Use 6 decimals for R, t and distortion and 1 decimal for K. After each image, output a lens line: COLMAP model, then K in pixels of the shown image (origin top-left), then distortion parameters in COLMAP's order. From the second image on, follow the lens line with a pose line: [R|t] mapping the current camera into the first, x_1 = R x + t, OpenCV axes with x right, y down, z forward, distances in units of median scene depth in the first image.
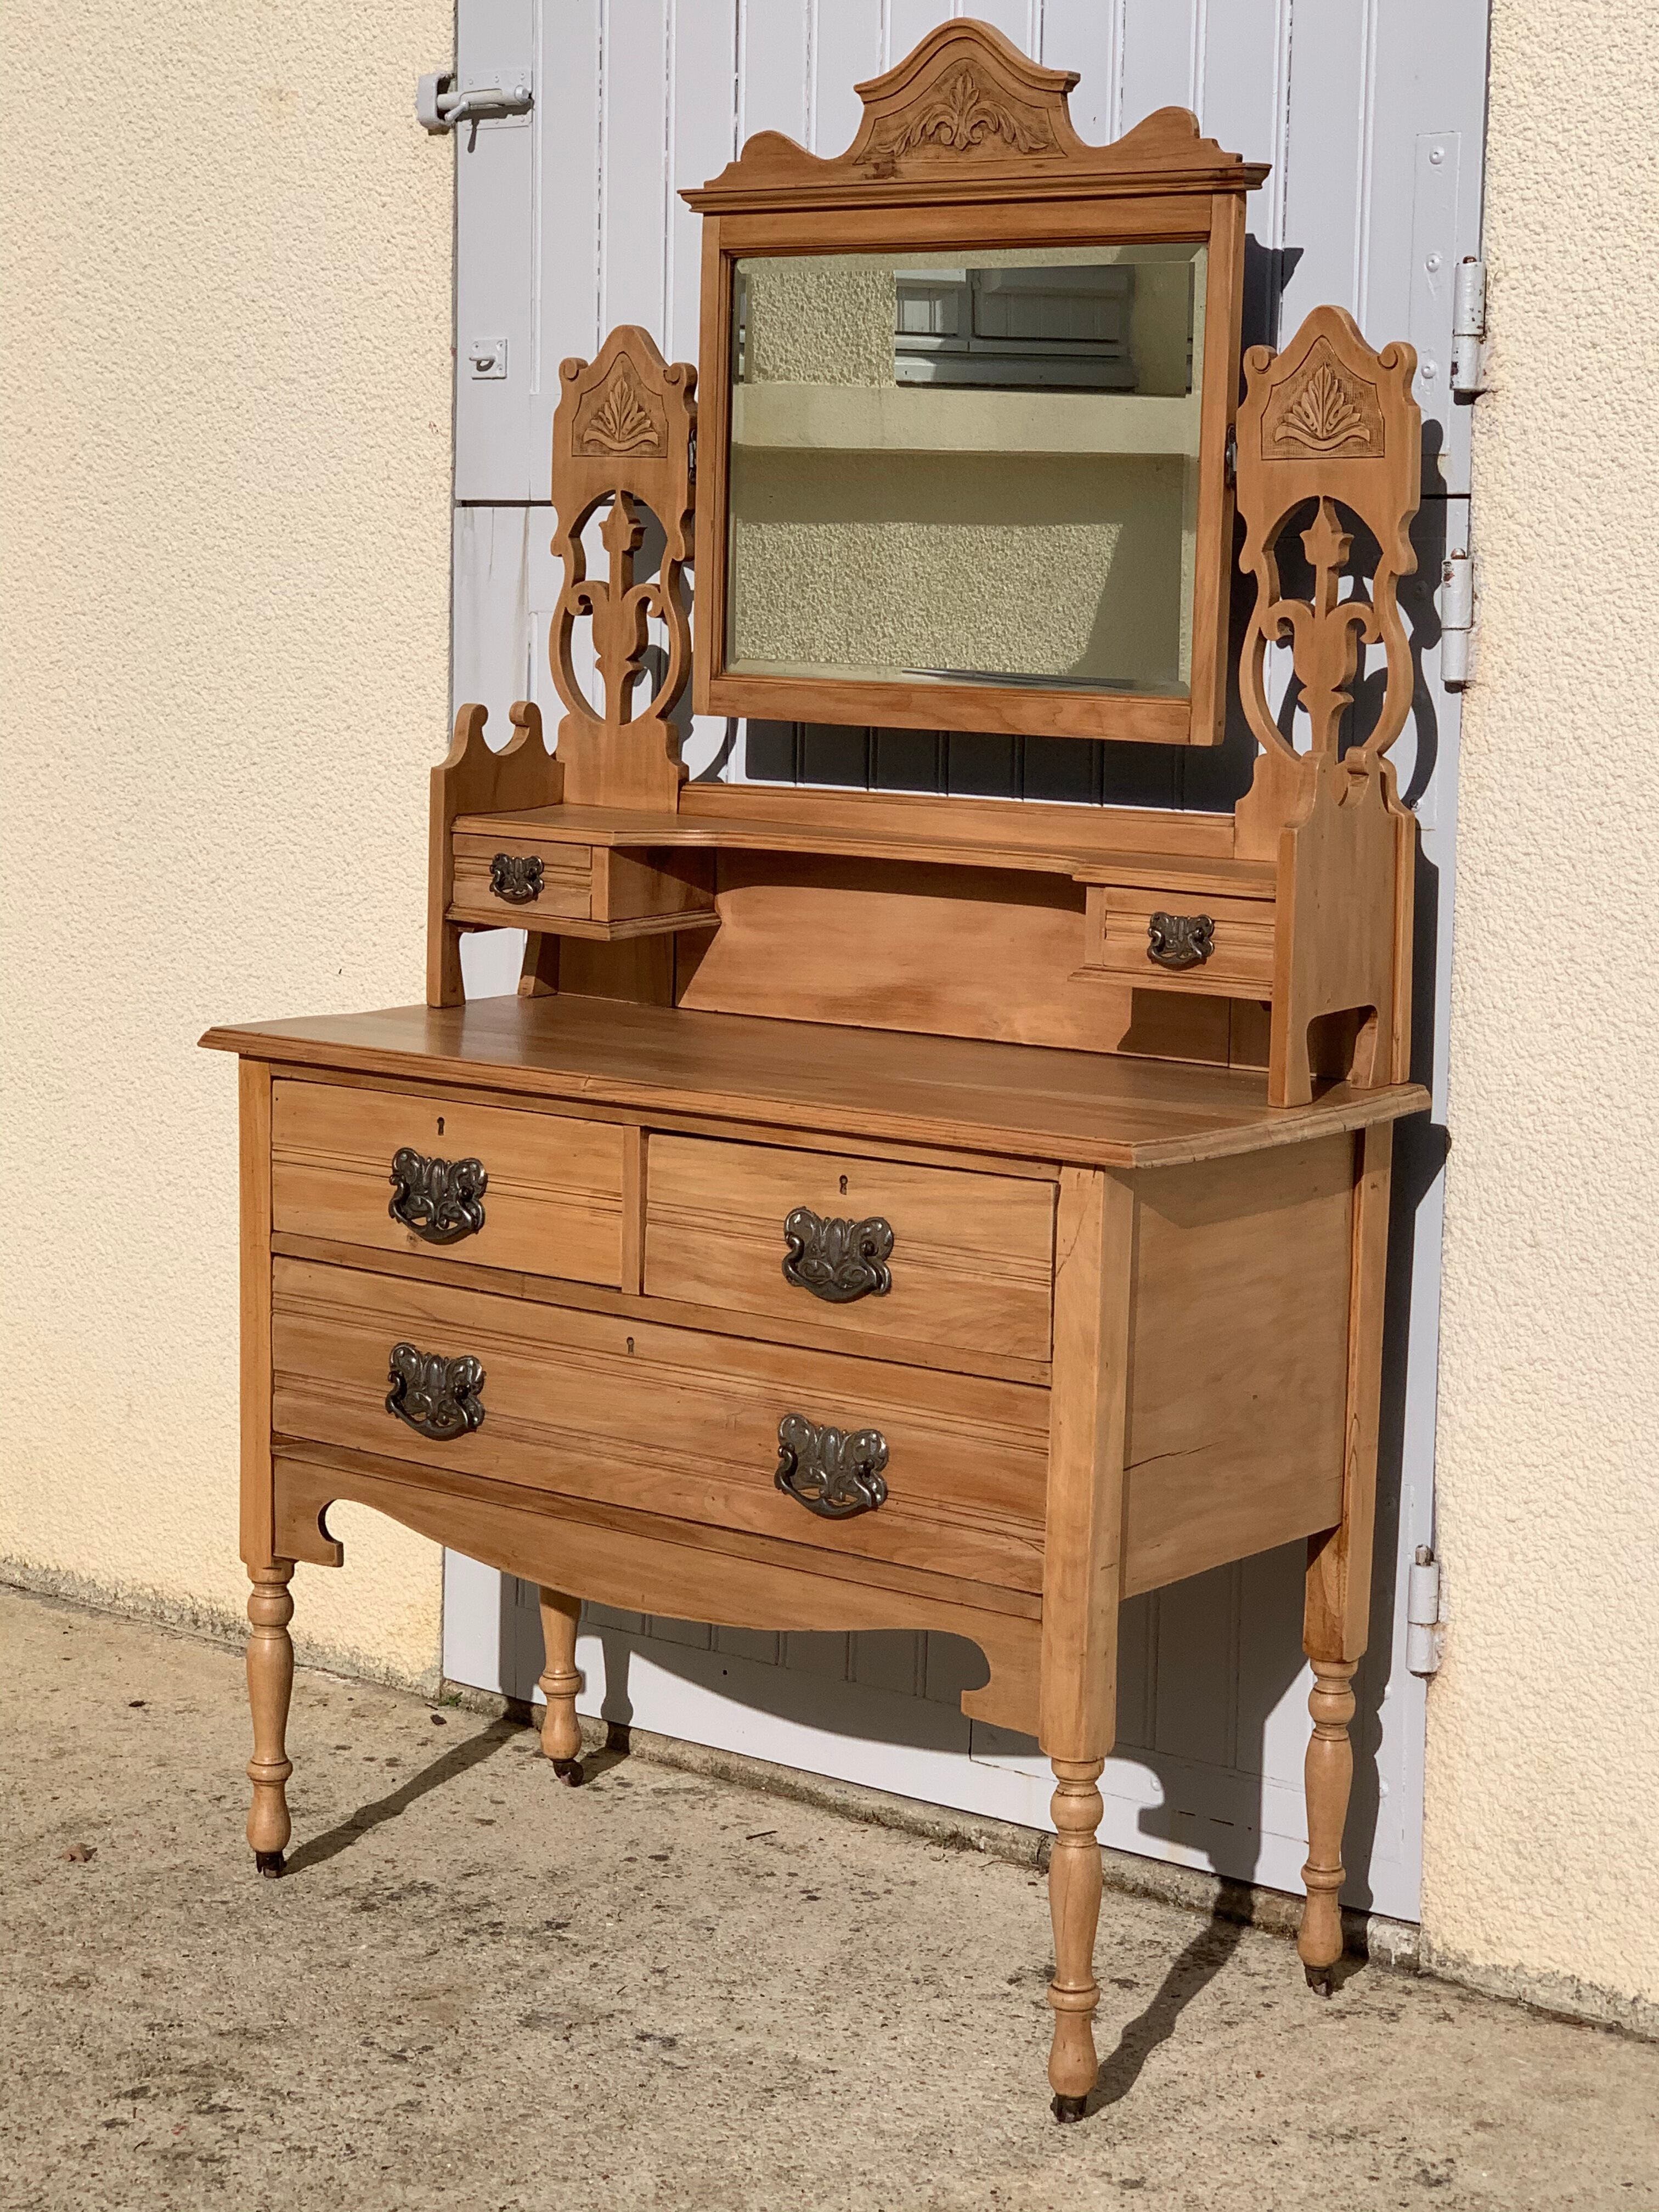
lens RADIAL K [[4068.7, 0, 819.9], [0, 4068.7, 1059.0], [0, 0, 1]] dist [0.069327, 0.000000]
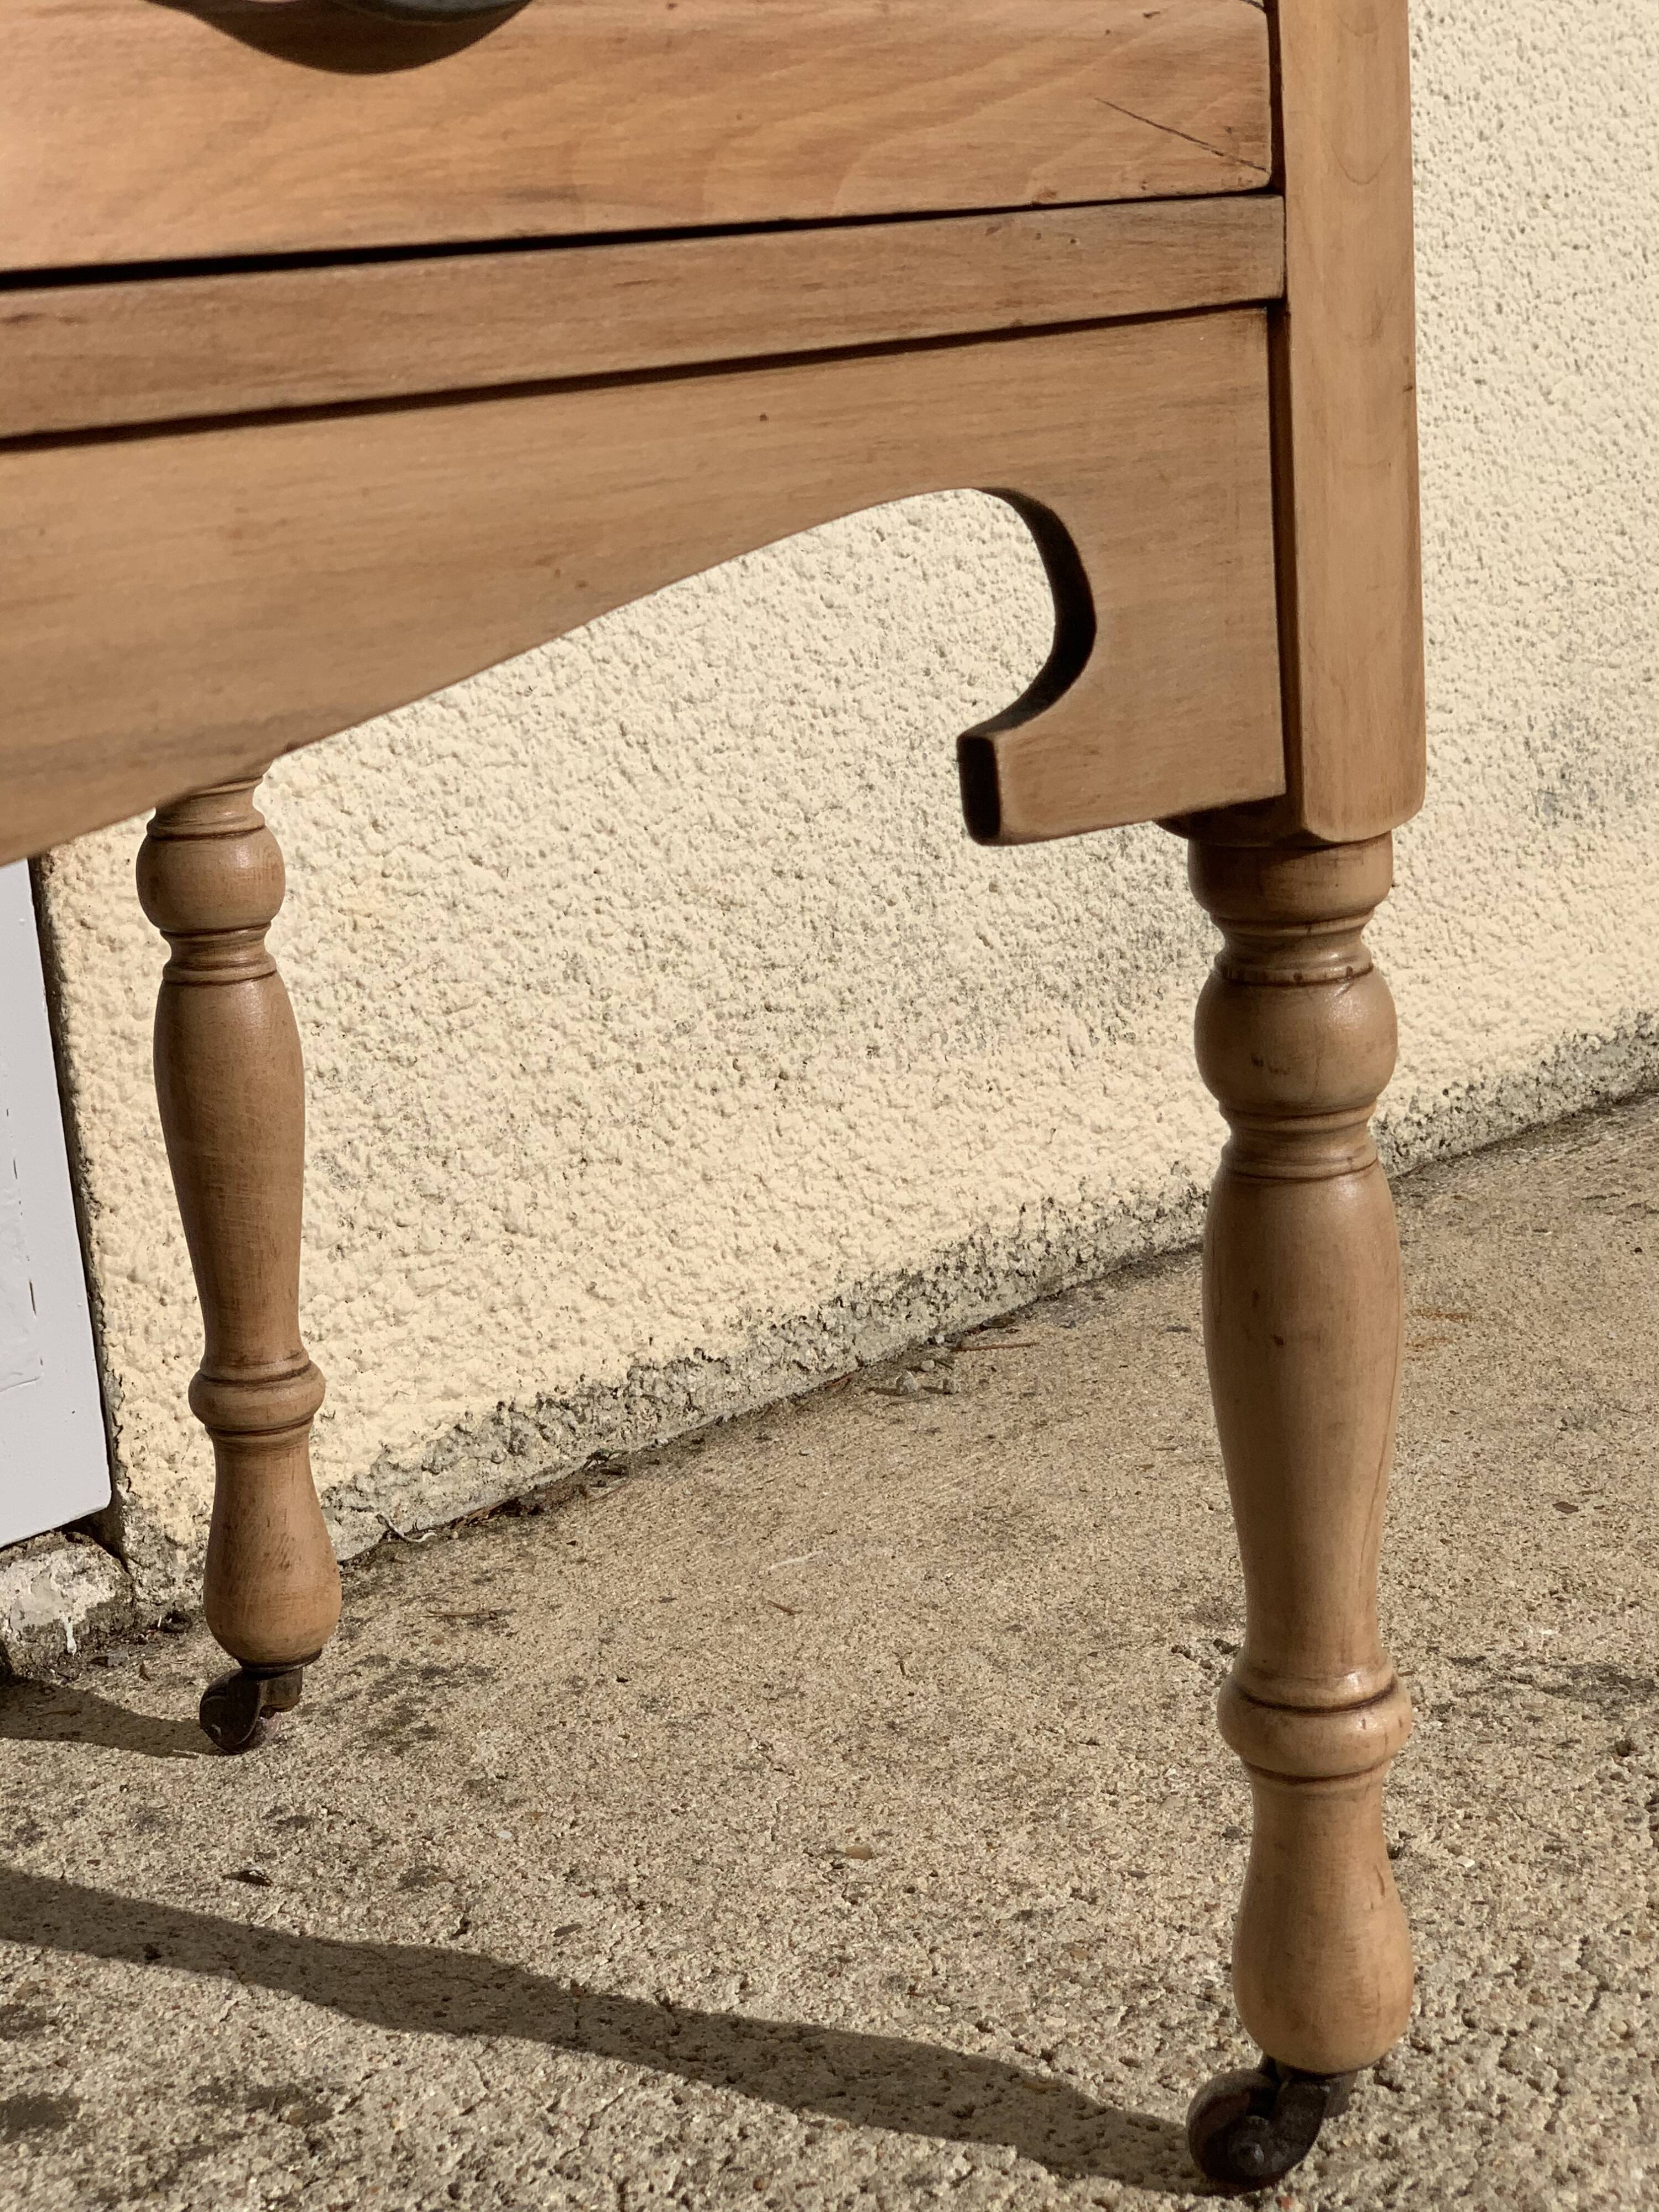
lens RADIAL K [[3710.2, 0, 813.6], [0, 3710.2, 1093.7], [0, 0, 1]] dist [0.039745, 0.000000]
pose [[0.118321, -0.260291, 0.958253, -0.155682], [0.190874, 0.952997, 0.235295, 0.113021], [-0.974457, 0.155065, 0.162443, 0.897708]]
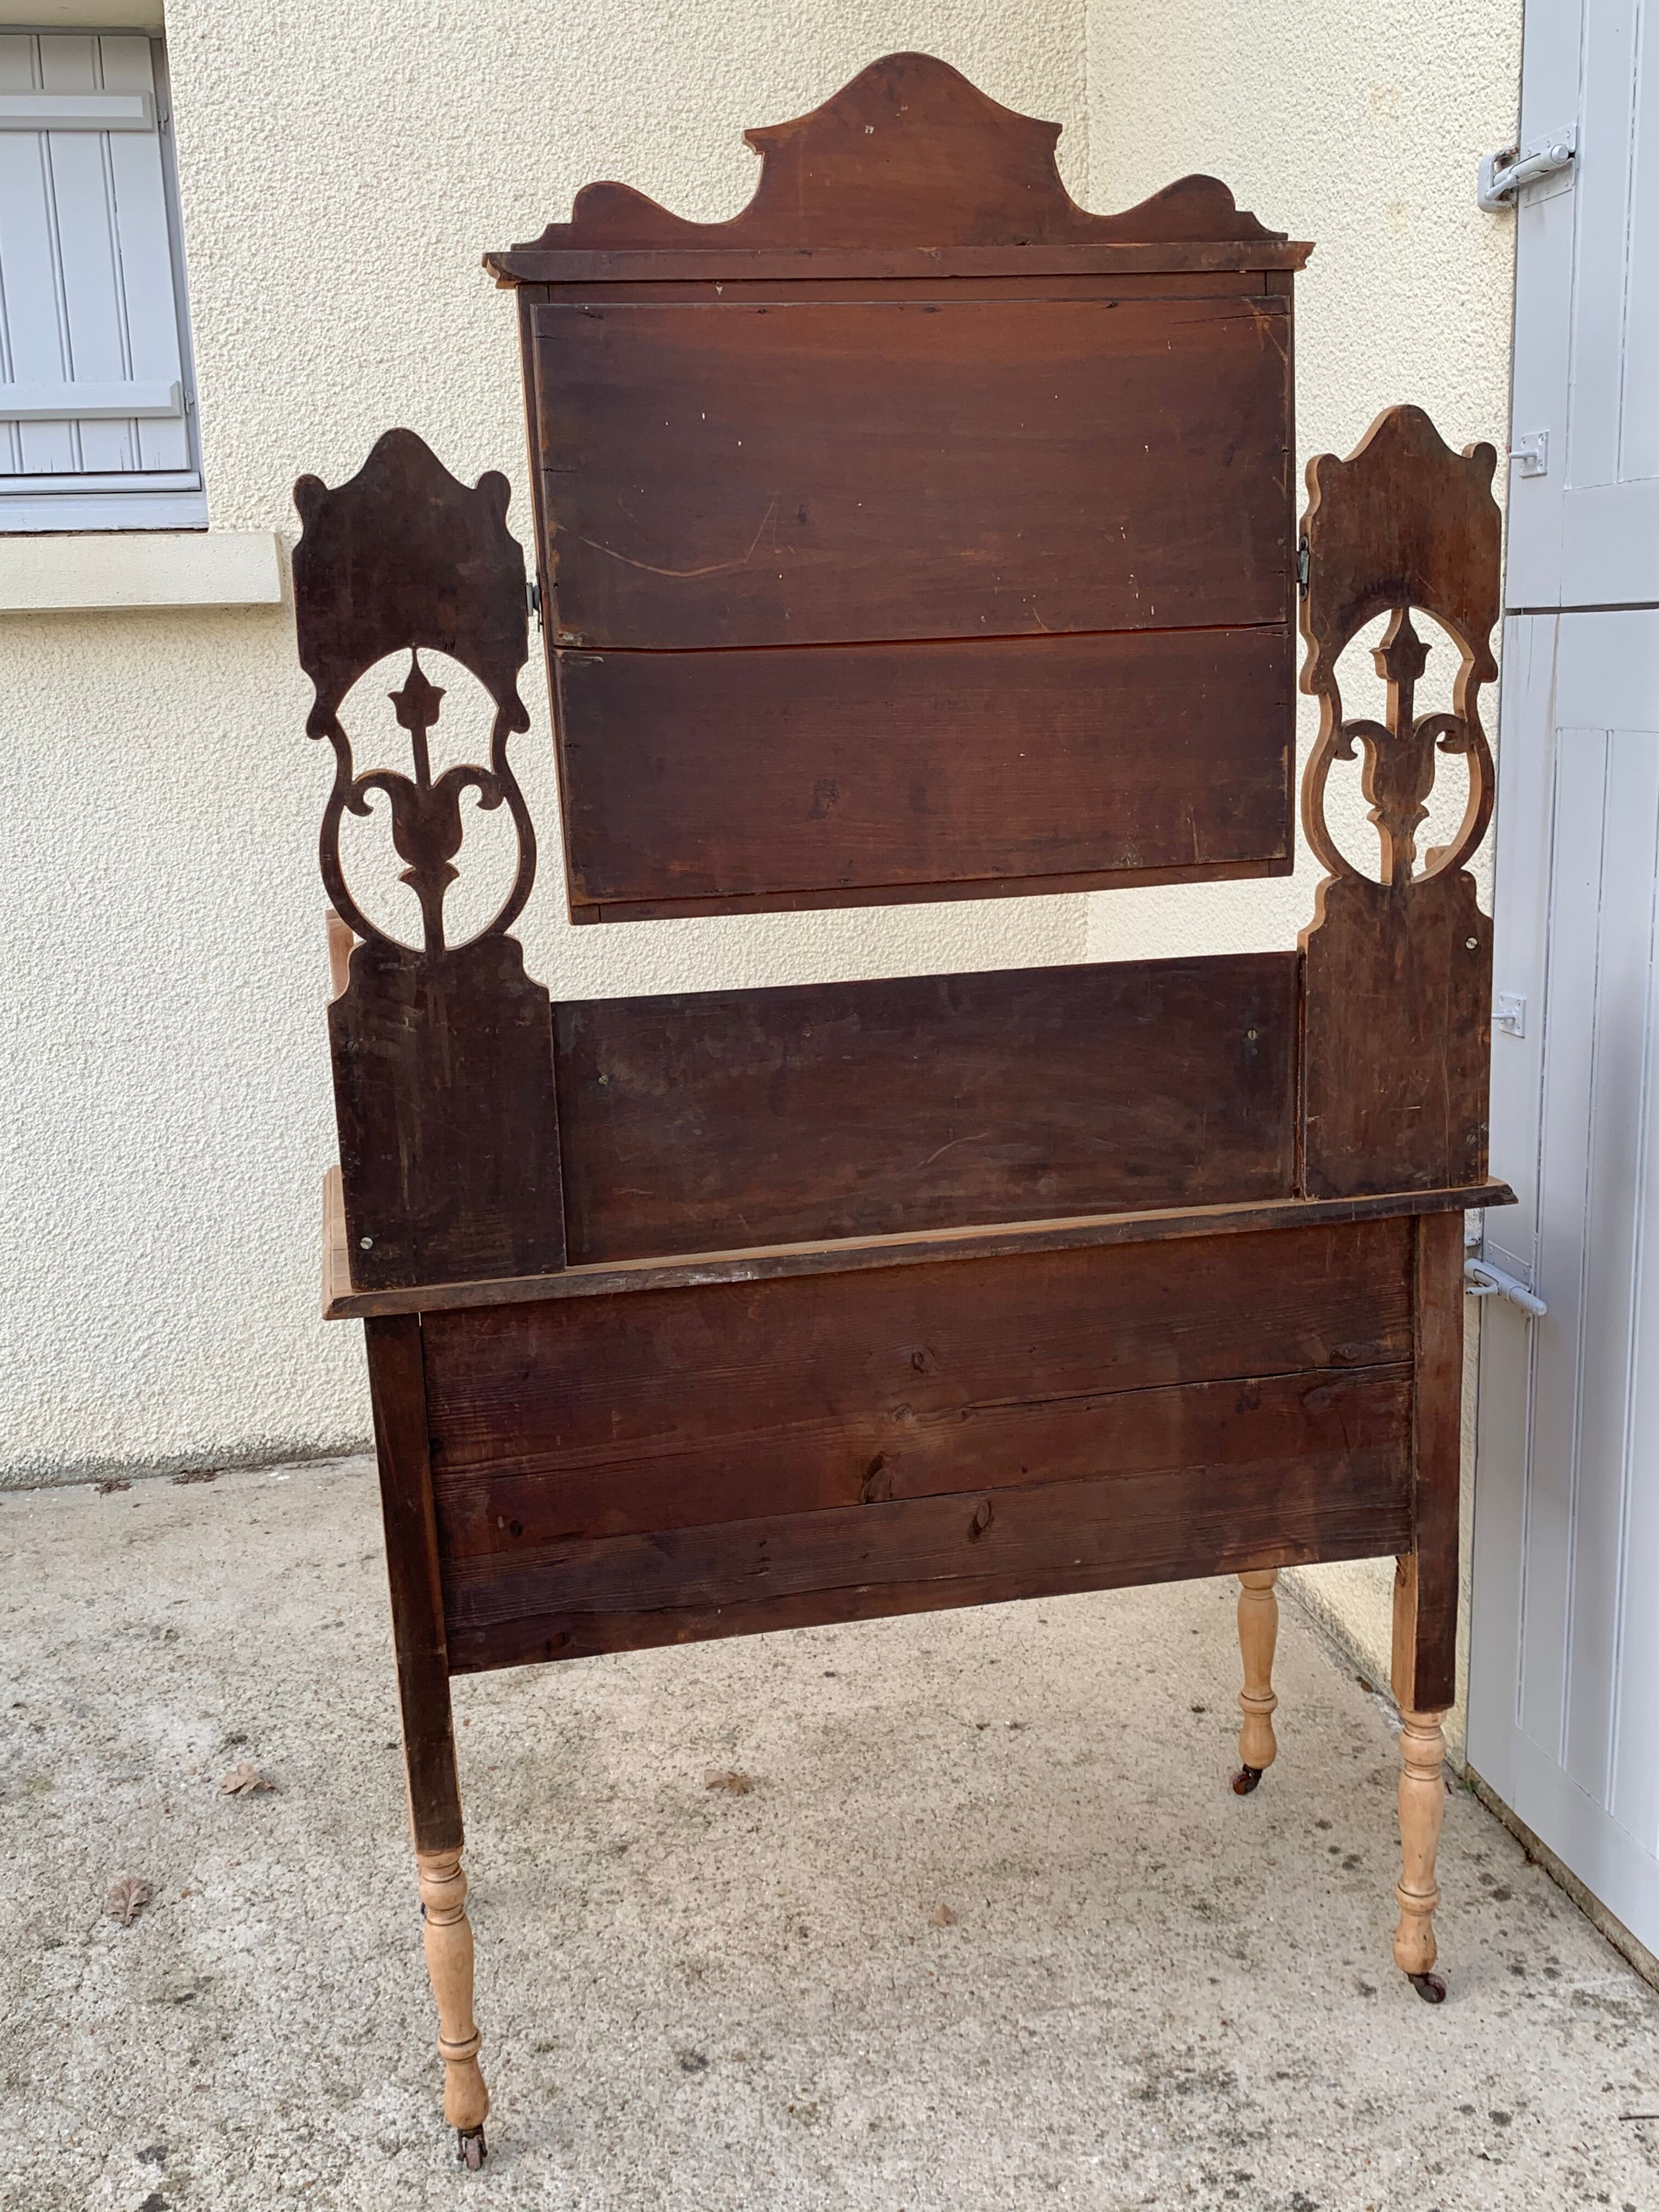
lens RADIAL K [[2197.0, 0, 817.5], [0, 2197.0, 1097.8], [0, 0, 1]] dist [0.021524, 0.000000]
pose [[0.769187, 0.088729, -0.632834, 0.149791], [-0.026677, 0.993909, 0.106930, -0.088849], [0.638467, -0.065367, 0.766869, 0.588167]]
